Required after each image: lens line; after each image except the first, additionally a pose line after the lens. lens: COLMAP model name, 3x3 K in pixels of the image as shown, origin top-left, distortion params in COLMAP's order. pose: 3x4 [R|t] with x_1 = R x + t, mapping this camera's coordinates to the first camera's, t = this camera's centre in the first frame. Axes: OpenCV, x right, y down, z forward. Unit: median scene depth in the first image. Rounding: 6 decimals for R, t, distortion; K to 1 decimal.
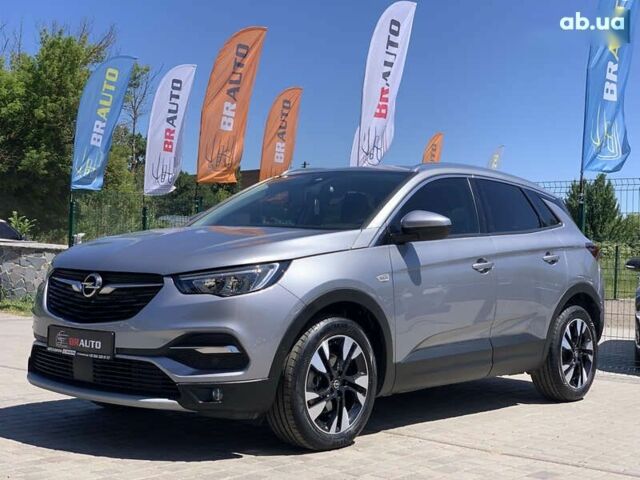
lens RADIAL K [[965.5, 0, 320.0], [0, 965.5, 240.0], [0, 0, 1]] dist [0.107582, -0.131329]
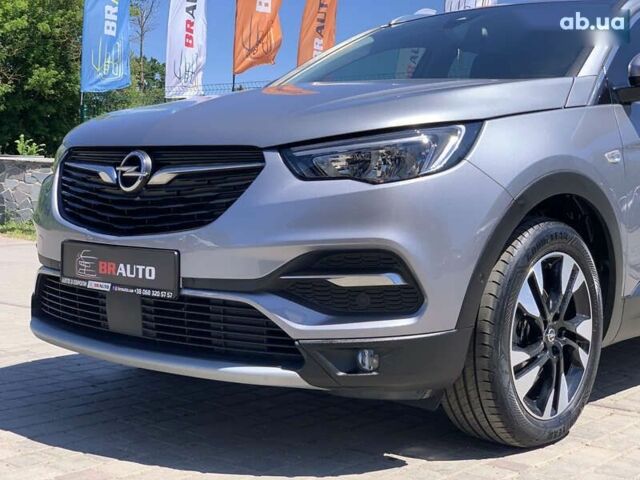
lens RADIAL K [[965.5, 0, 320.0], [0, 965.5, 240.0], [0, 0, 1]] dist [0.107582, -0.131329]
pose [[0.999866, -0.012845, -0.010117, -0.116779], [0.013578, 0.997006, 0.076121, 0.044407], [0.009109, -0.076248, 0.997047, 0.414439]]
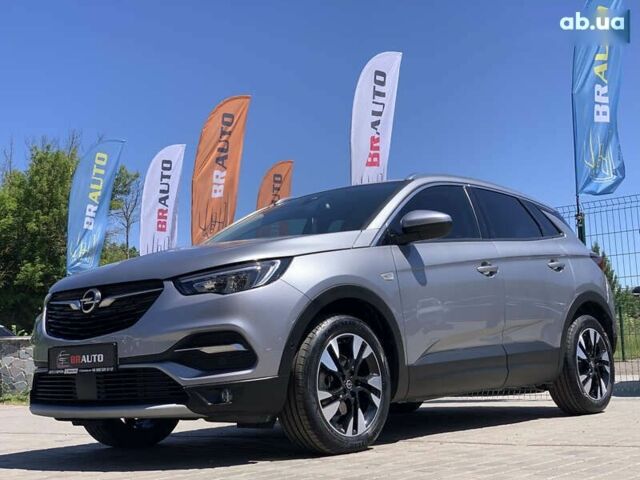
lens RADIAL K [[965.5, 0, 320.0], [0, 965.5, 240.0], [0, 0, 1]] dist [0.107582, -0.131329]
pose [[0.996834, -0.079175, 0.007267, -0.007646], [0.079500, 0.991320, -0.104707, 0.105086], [0.001086, 0.104954, 0.994477, 0.024884]]
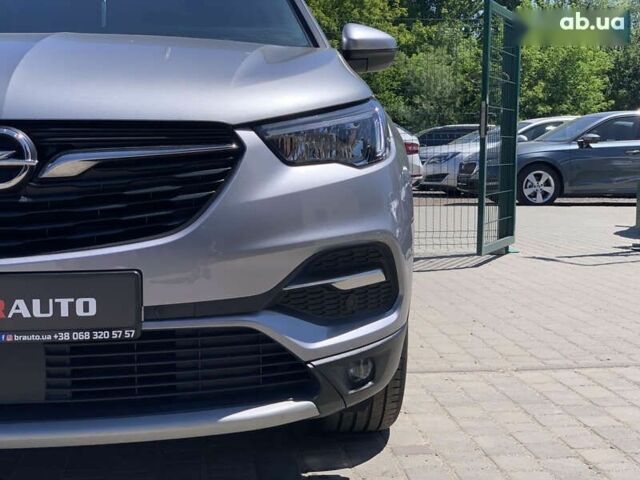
lens RADIAL K [[965.5, 0, 320.0], [0, 965.5, 240.0], [0, 0, 1]] dist [0.107582, -0.131329]
pose [[0.684525, -0.103553, 0.721597, -0.424034], [0.012445, 0.991375, 0.130462, 0.029525], [-0.728883, -0.080324, 0.679910, 0.635379]]
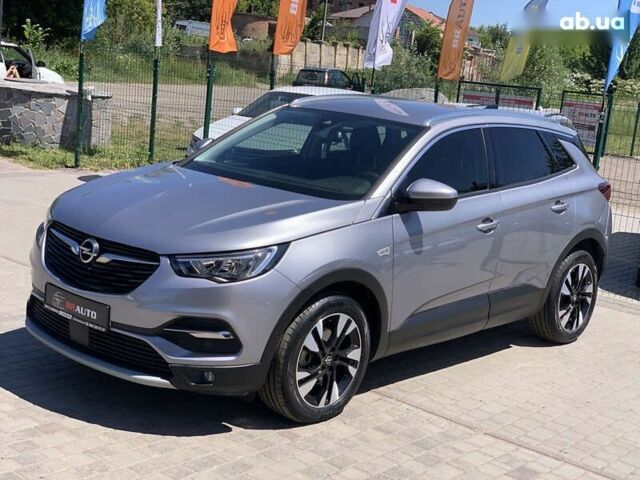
lens RADIAL K [[965.5, 0, 320.0], [0, 965.5, 240.0], [0, 0, 1]] dist [0.107582, -0.131329]
pose [[0.997836, 0.065243, -0.008160, 0.008137], [-0.062428, 0.979031, 0.193908, -0.169331], [0.020640, -0.192979, 0.980986, 0.032681]]
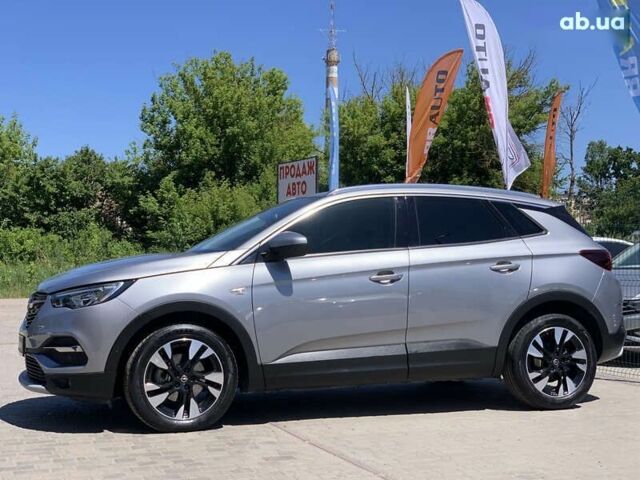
lens RADIAL K [[965.5, 0, 320.0], [0, 965.5, 240.0], [0, 0, 1]] dist [0.107582, -0.131329]
pose [[0.869517, -0.049394, -0.491428, 0.779659], [0.039887, 0.998759, -0.029810, 0.016599], [0.492290, 0.006319, 0.870408, 0.014613]]
